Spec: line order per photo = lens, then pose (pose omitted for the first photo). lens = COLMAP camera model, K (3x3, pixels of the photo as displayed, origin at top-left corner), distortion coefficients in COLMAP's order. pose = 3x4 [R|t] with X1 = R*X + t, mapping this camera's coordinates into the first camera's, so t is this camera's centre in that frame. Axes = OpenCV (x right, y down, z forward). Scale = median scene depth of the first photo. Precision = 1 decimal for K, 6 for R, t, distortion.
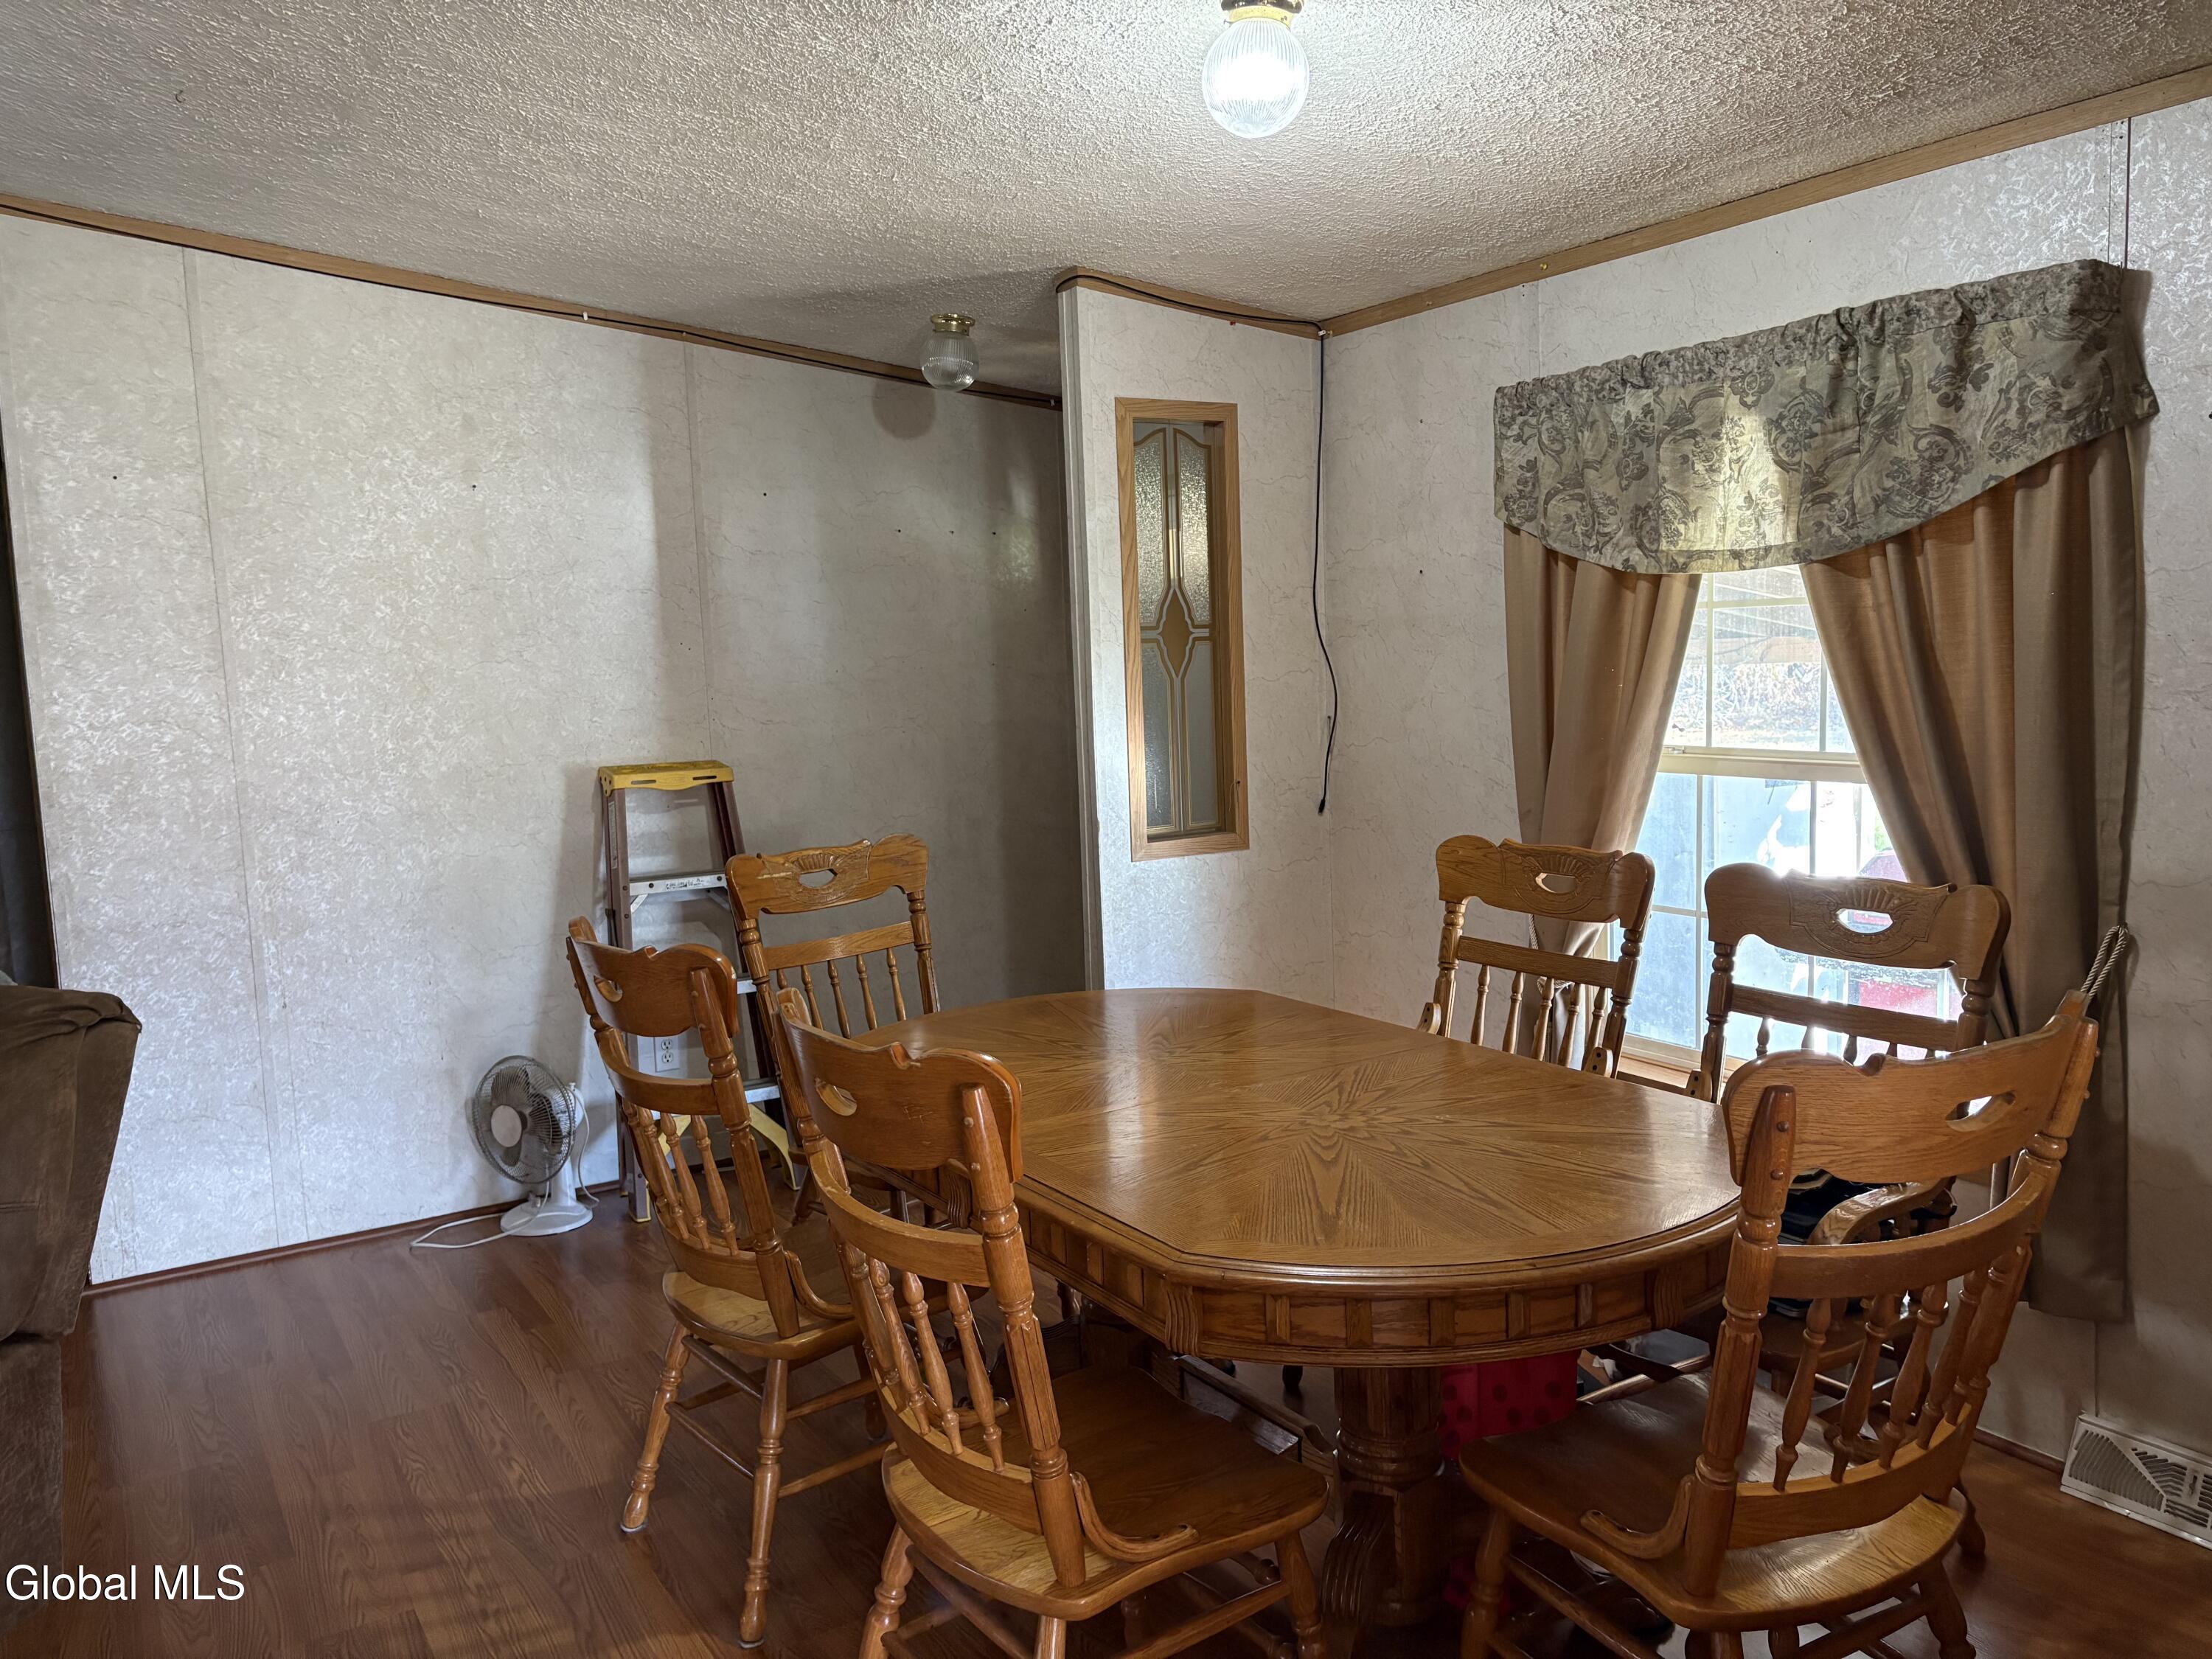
lens RADIAL K [[1612.1, 0, 1106.0], [0, 1612.1, 829.5], [0, 0, 1]] dist [-0.003501, -0.000590]
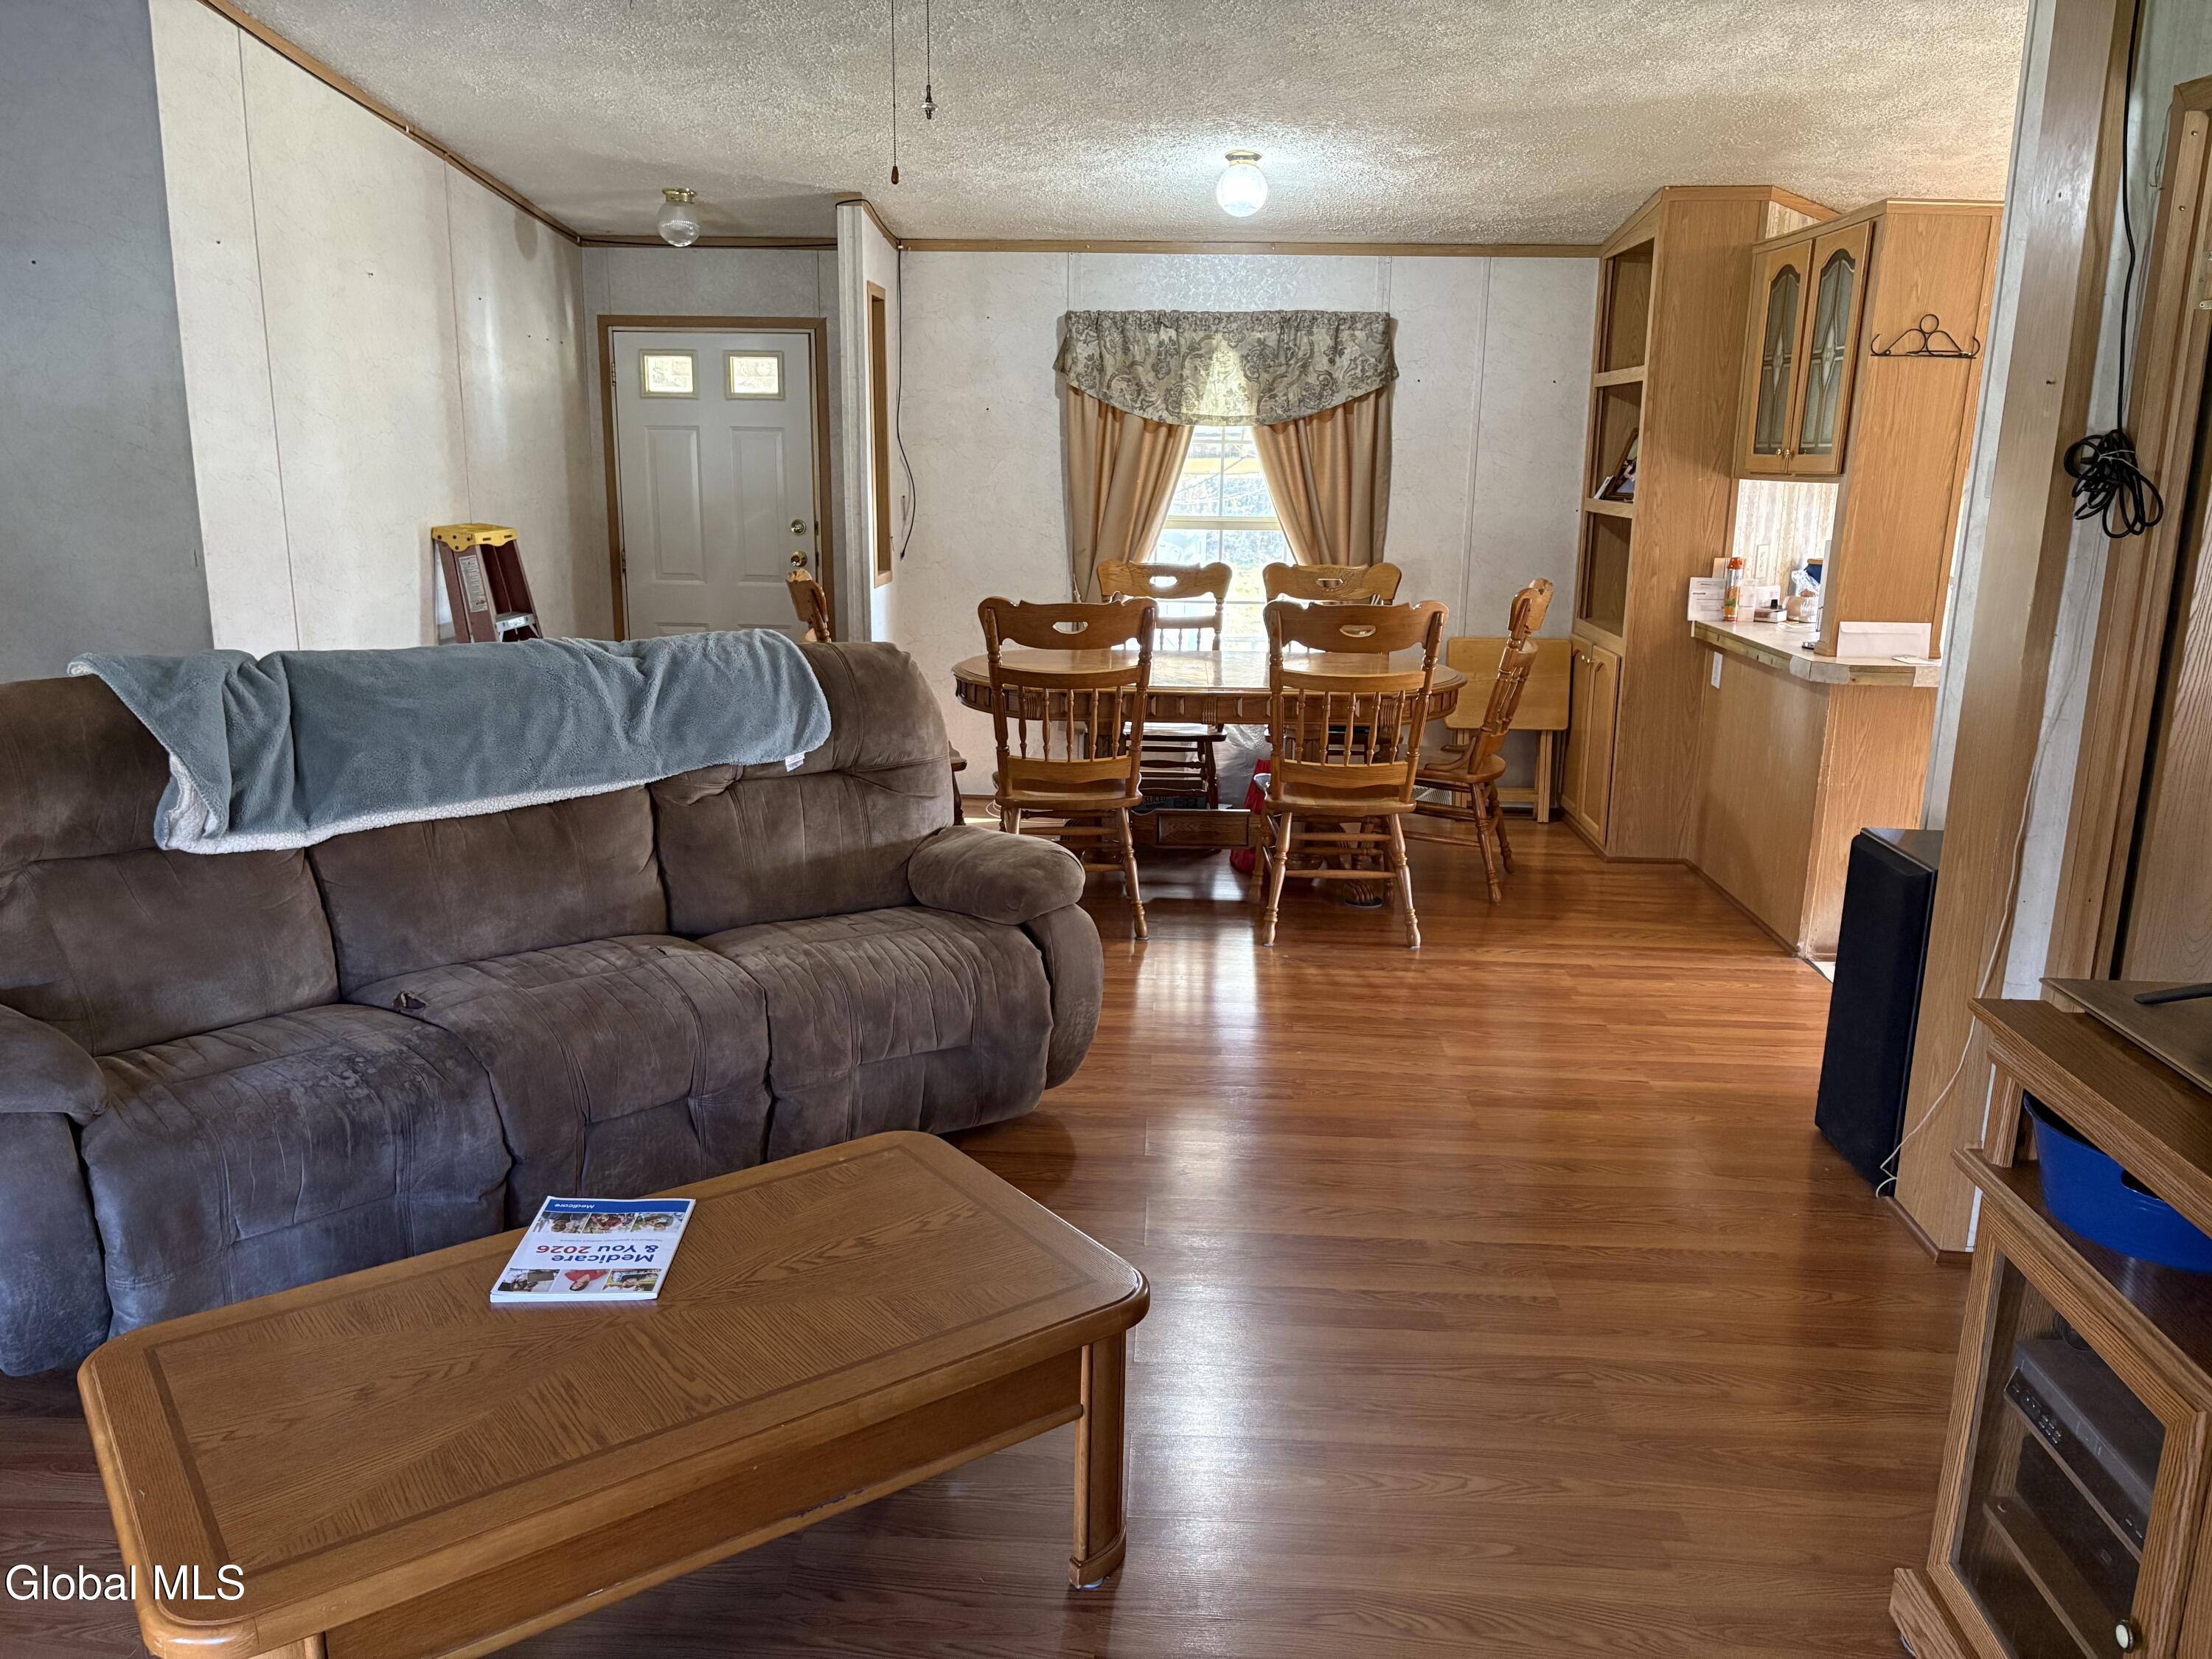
lens RADIAL K [[1612.1, 0, 1106.0], [0, 1612.1, 829.5], [0, 0, 1]] dist [-0.003501, -0.000590]
pose [[0.597268, -0.142418, 0.789296, -1.473526], [0.054044, 0.989018, 0.137559, 0.063328], [-0.800219, -0.039503, 0.598406, -0.157677]]
